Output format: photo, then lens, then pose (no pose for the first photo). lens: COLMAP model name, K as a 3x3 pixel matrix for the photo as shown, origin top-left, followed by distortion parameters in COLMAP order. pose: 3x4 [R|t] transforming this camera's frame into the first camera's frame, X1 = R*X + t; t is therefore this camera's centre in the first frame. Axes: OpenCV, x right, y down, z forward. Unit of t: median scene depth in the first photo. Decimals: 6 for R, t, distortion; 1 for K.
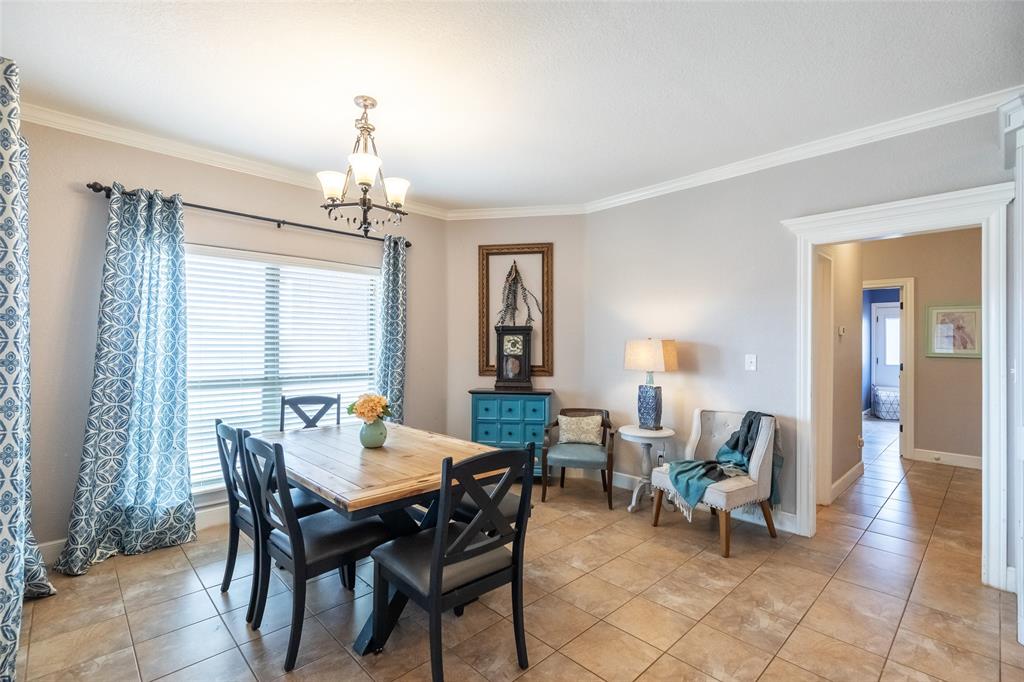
lens RADIAL K [[462.9, 0, 514.7], [0, 462.9, 341.0], [0, 0, 1]] dist [0.004987, -0.001761]
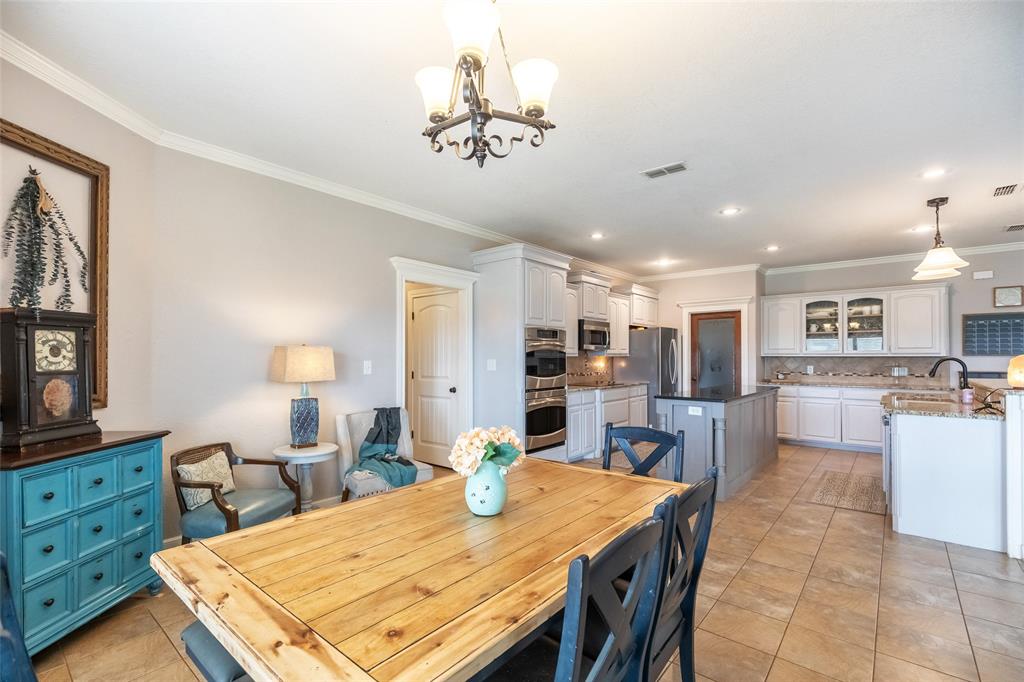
lens RADIAL K [[462.9, 0, 495.1], [0, 462.9, 348.0], [0, 0, 1]] dist [0.004987, -0.001761]
pose [[-0.090981, 0.013823, 0.995757, -0.563599], [-0.008789, 0.999854, -0.014683, 0.009560], [-0.995814, -0.010087, -0.090846, 0.651542]]
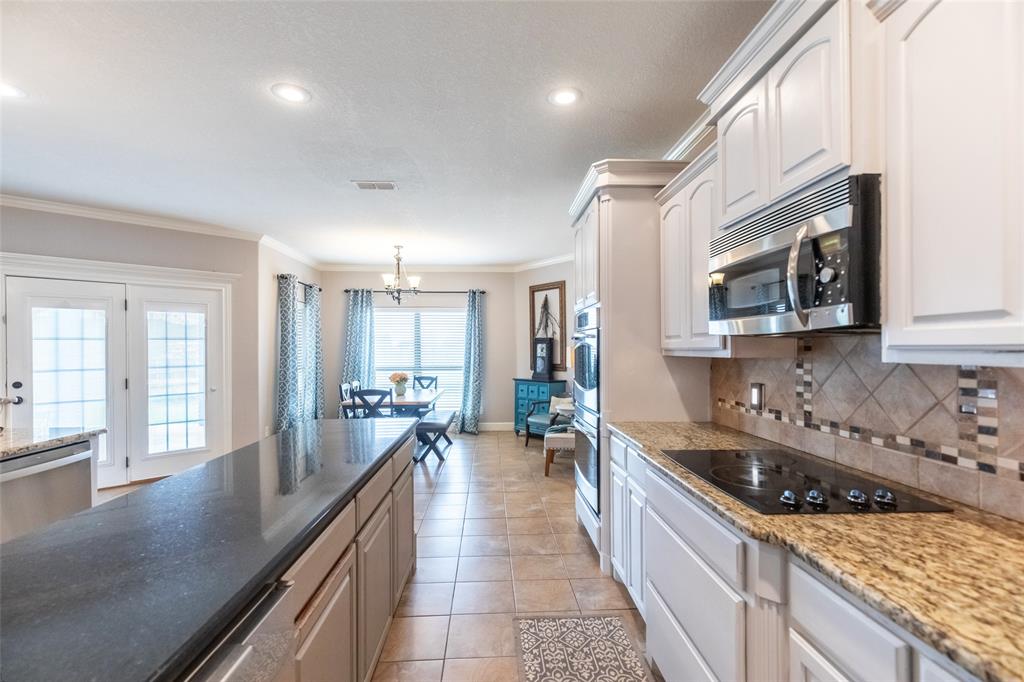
lens RADIAL K [[462.9, 0, 506.9], [0, 462.9, 348.2], [0, 0, 1]] dist [0.004987, -0.001761]
pose [[0.746562, -0.008837, -0.665258, 1.011137], [0.013003, 0.999915, 0.001309, -0.001301], [0.665189, -0.009627, 0.746613, -0.233748]]
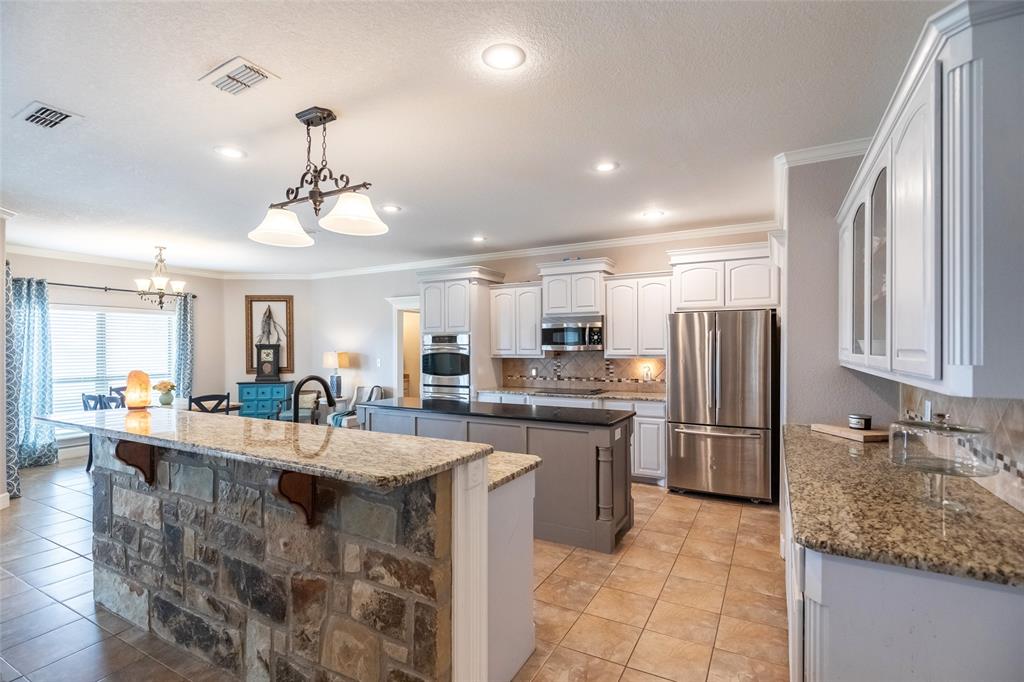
lens RADIAL K [[475.2, 0, 512.6], [0, 475.2, 346.5], [0, 0, 1]] dist [-0.004071, 0.000824]
pose [[0.955530, -0.008814, 0.294761, 0.376528], [0.007376, 0.999955, 0.005989, -0.029953], [-0.294801, -0.003548, 0.955552, -1.019839]]
